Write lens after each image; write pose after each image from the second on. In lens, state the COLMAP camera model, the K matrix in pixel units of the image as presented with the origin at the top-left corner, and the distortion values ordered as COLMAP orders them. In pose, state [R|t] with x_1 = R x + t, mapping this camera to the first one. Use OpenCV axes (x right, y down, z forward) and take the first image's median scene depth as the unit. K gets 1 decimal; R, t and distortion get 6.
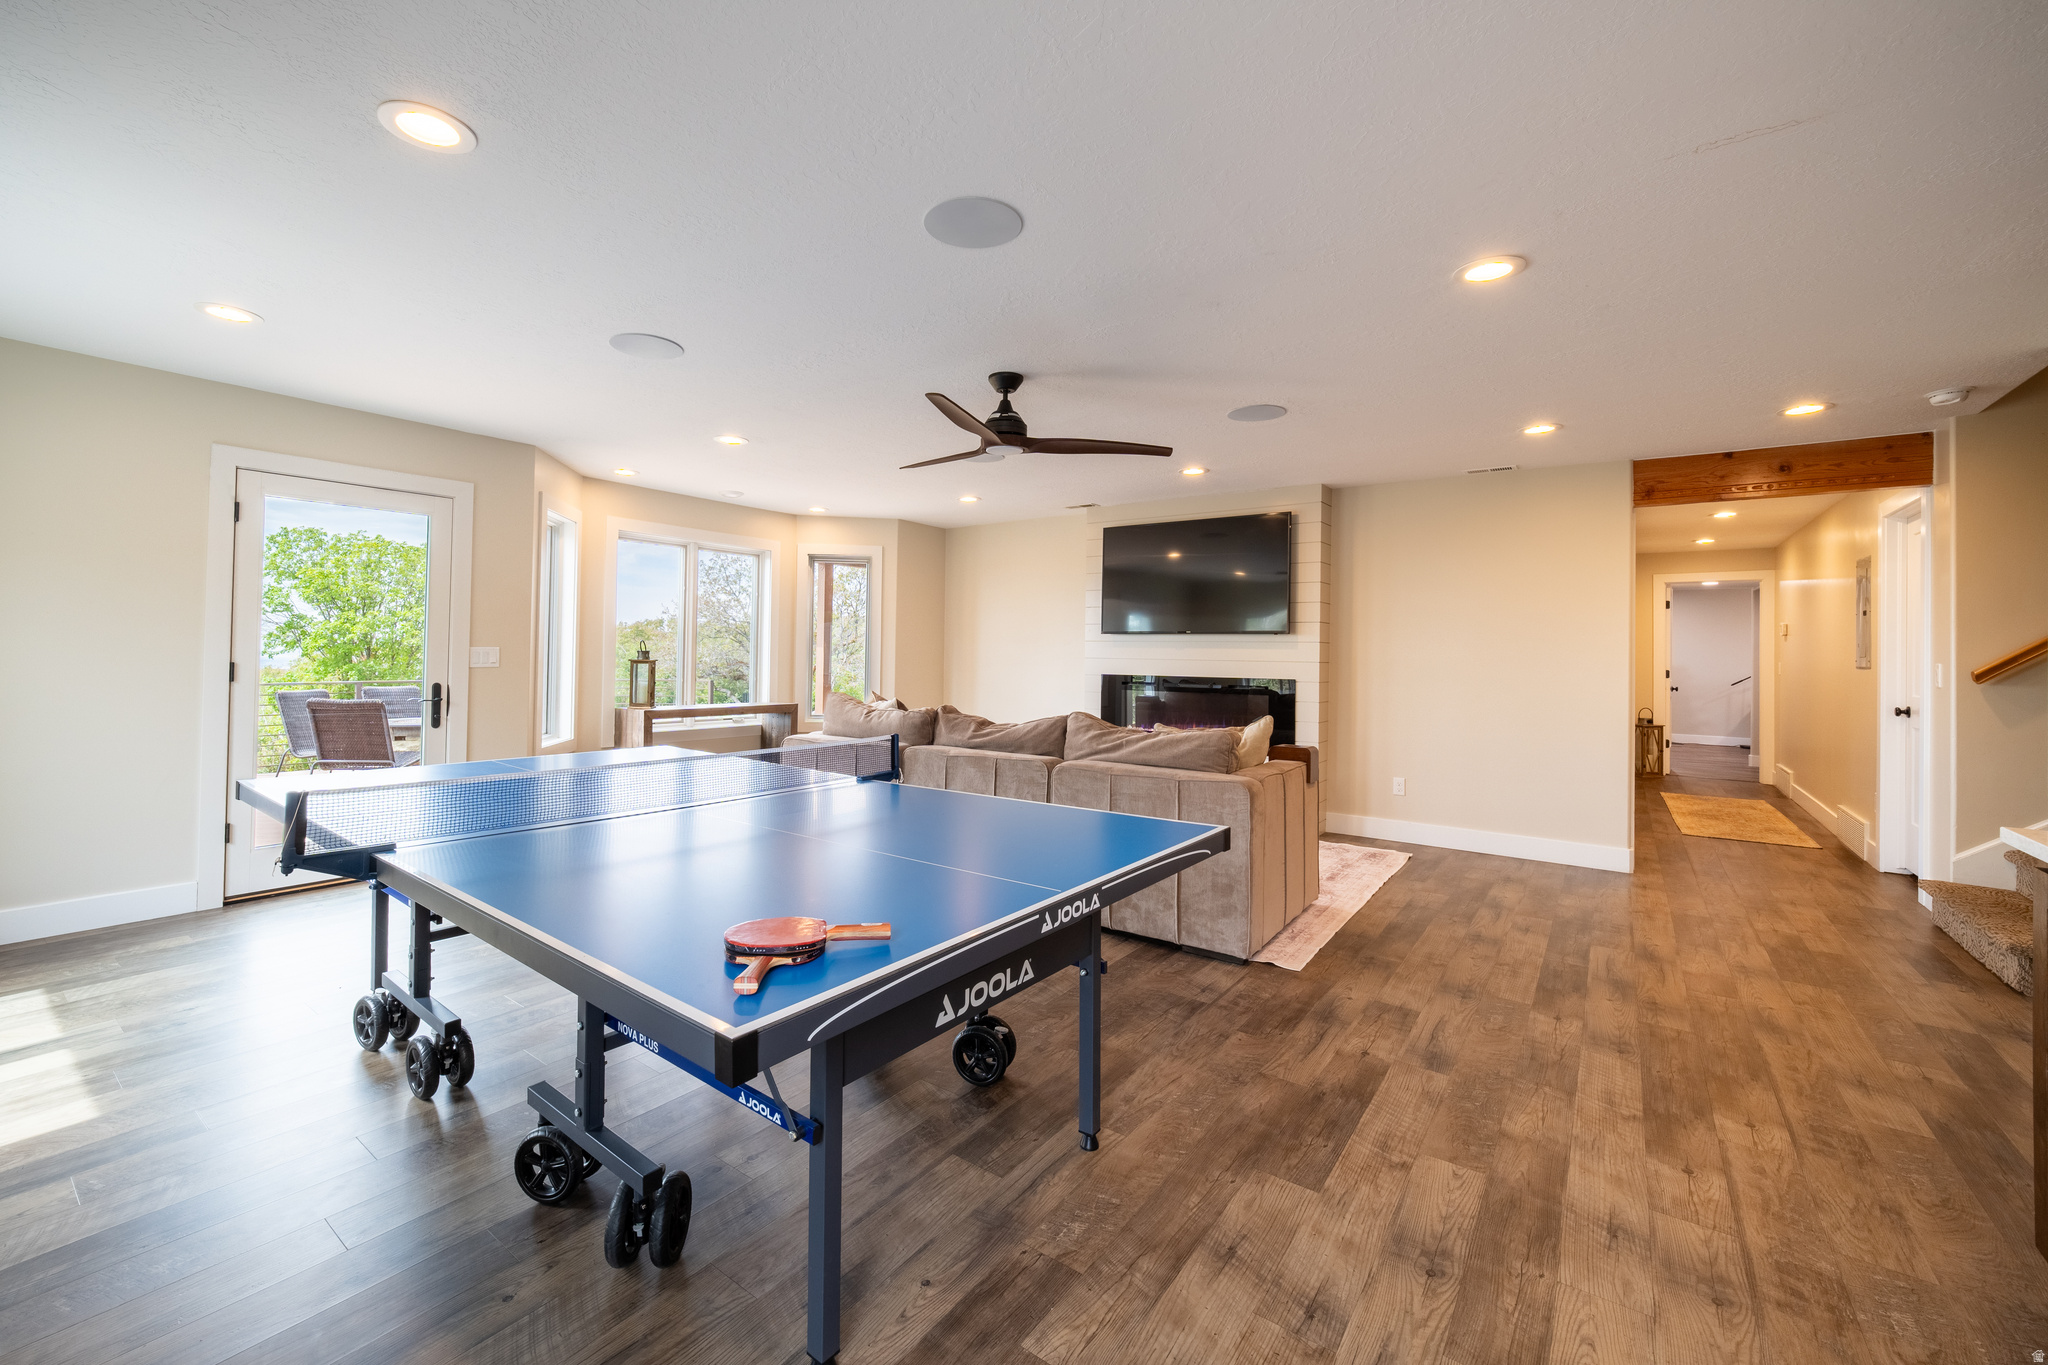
lens RADIAL K [[817.0, 0, 1008.5], [0, 817.0, 677.8], [0, 0, 1]] dist [-0.000864, -0.000031]
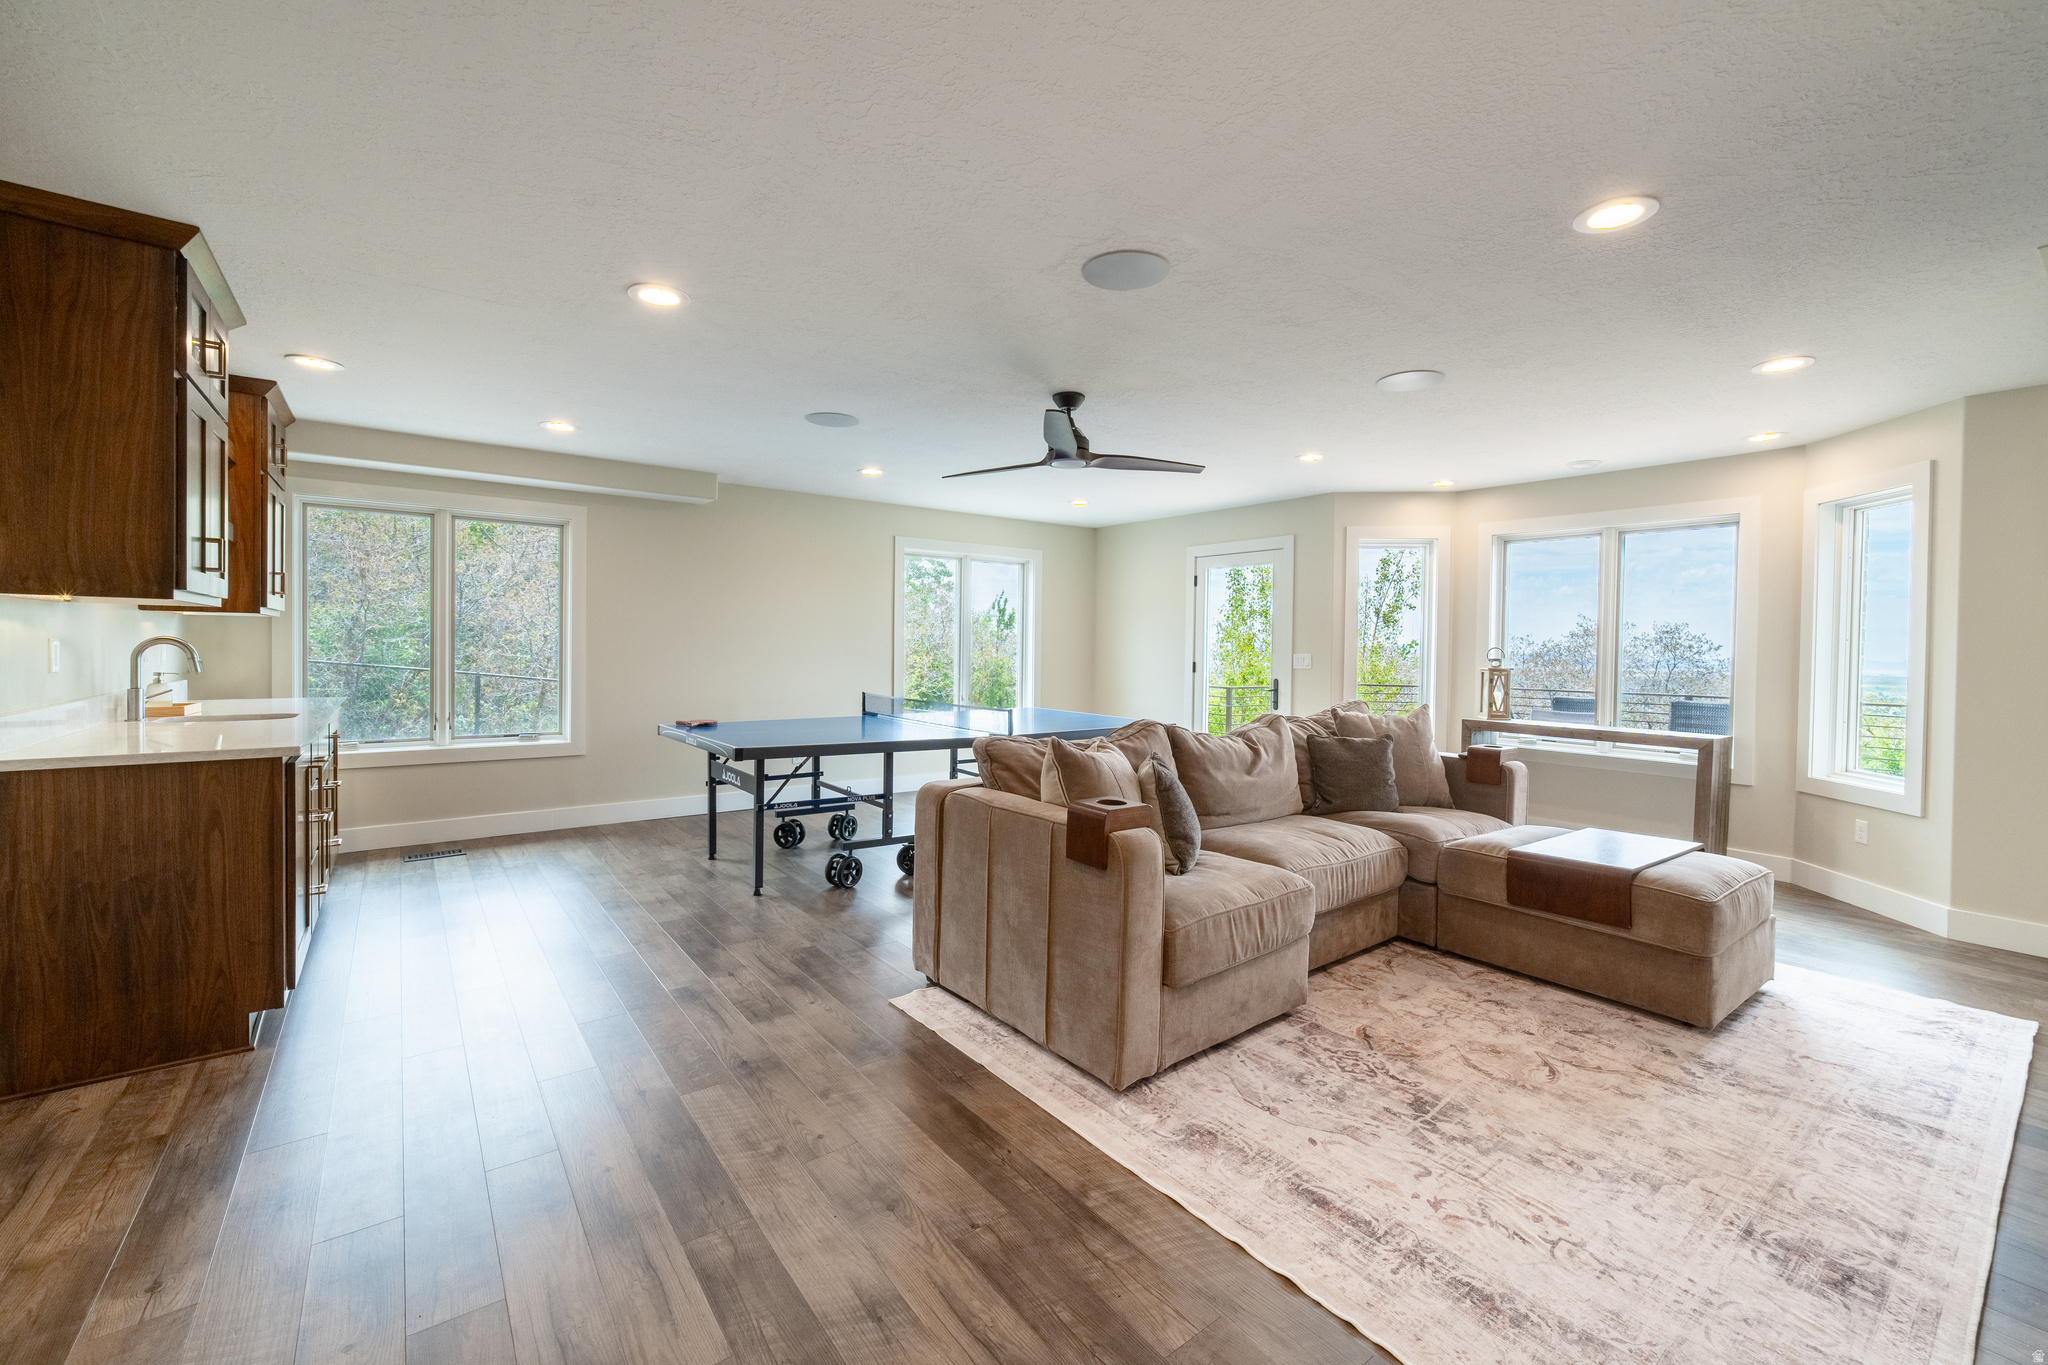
lens RADIAL K [[817.0, 0, 1008.5], [0, 817.0, 677.8], [0, 0, 1]] dist [-0.000864, -0.000031]
pose [[-0.281651, 0.017149, -0.959364, 1.235488], [-0.048174, 0.998327, 0.031988, -0.026627], [0.958307, 0.055226, -0.280354, 1.436762]]
